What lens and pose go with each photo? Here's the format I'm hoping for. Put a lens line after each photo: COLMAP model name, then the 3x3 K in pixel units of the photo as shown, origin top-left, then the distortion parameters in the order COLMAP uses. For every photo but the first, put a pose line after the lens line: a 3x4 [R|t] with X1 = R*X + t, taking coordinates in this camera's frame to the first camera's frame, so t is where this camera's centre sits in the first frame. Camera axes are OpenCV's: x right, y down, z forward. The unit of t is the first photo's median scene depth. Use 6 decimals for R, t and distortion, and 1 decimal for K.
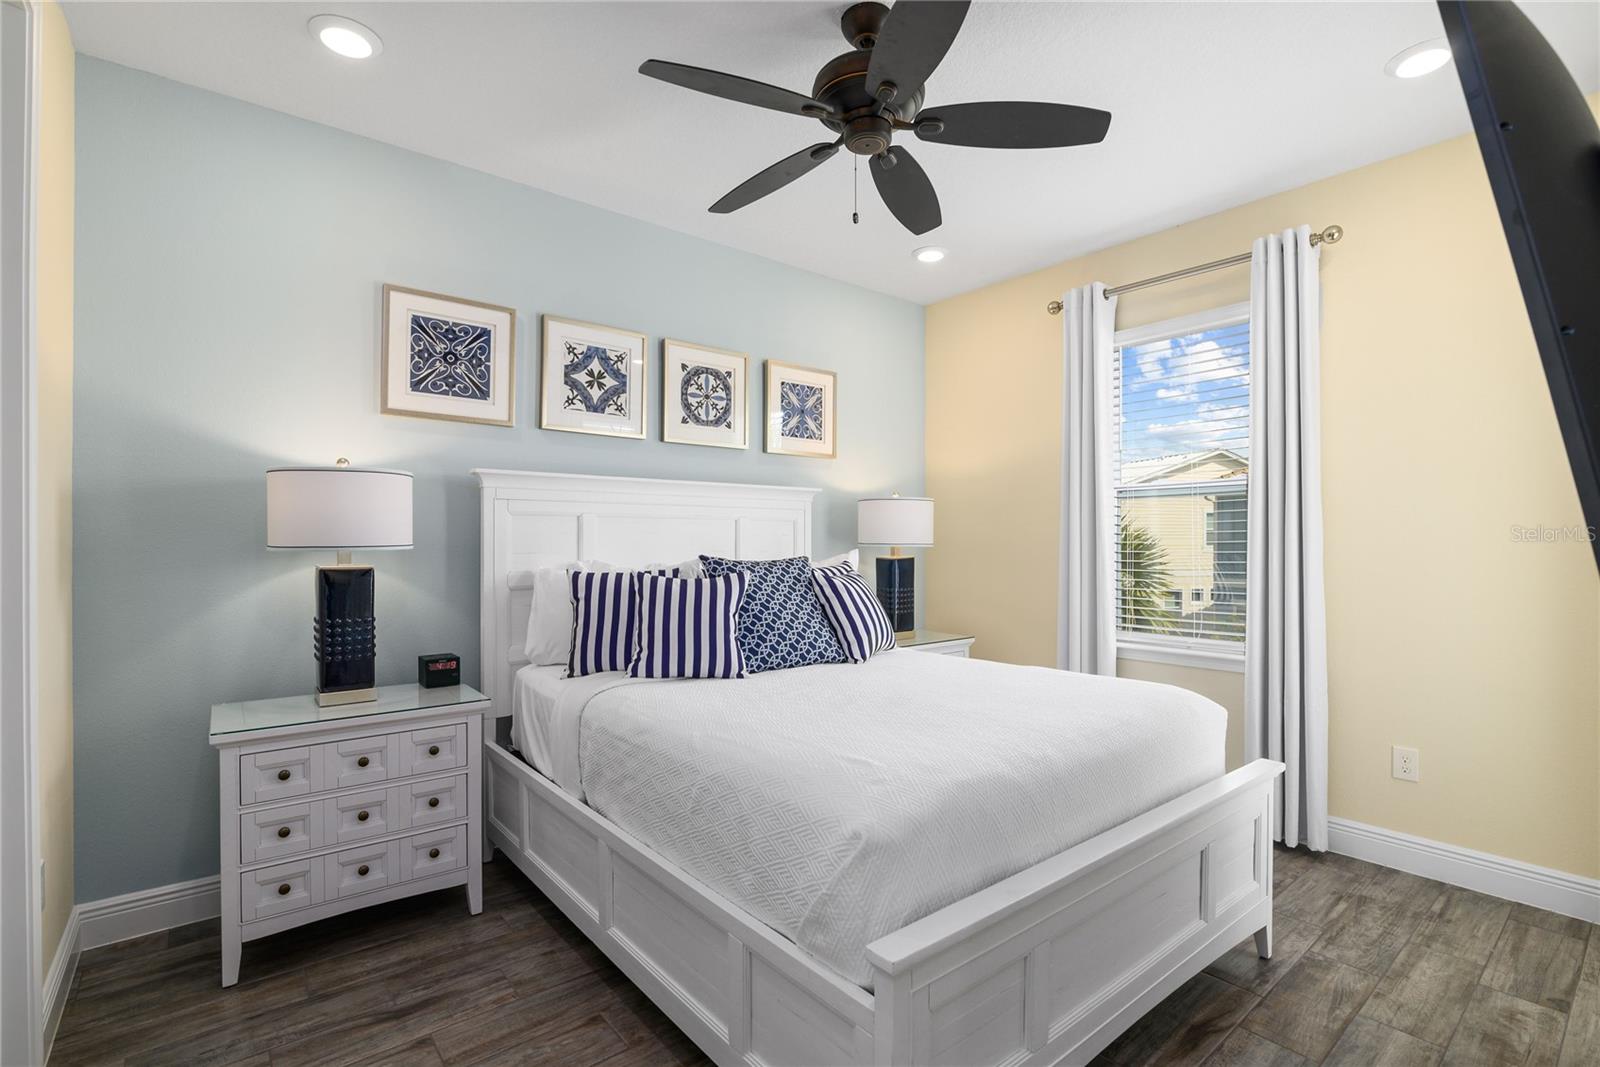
lens RADIAL K [[748.4, 0, 791.4], [0, 748.4, 528.9], [0, 0, 1]] dist [-0.003029, 0.001849]
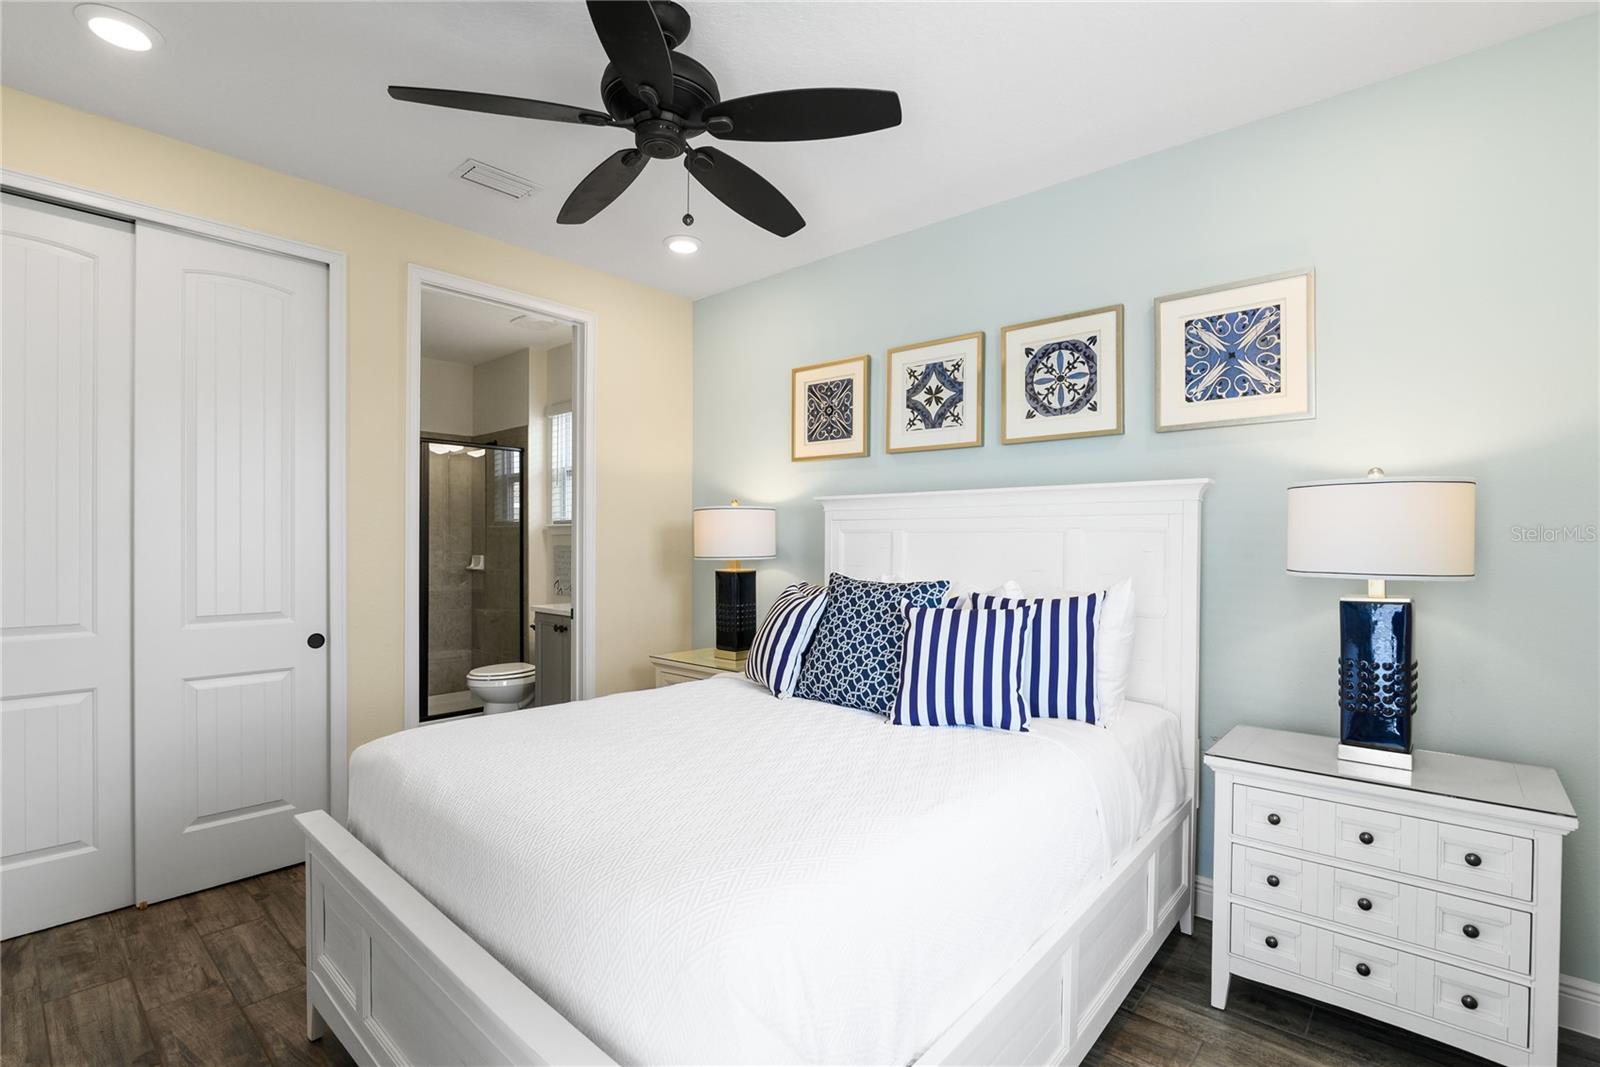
lens RADIAL K [[748.4, 0, 834.4], [0, 748.4, 544.1], [0, 0, 1]] dist [-0.003029, 0.001849]
pose [[0.183536, -0.013905, -0.982915, 0.683938], [-0.005173, 0.999872, -0.015111, 0.015012], [0.982999, 0.007858, 0.183441, 0.674902]]
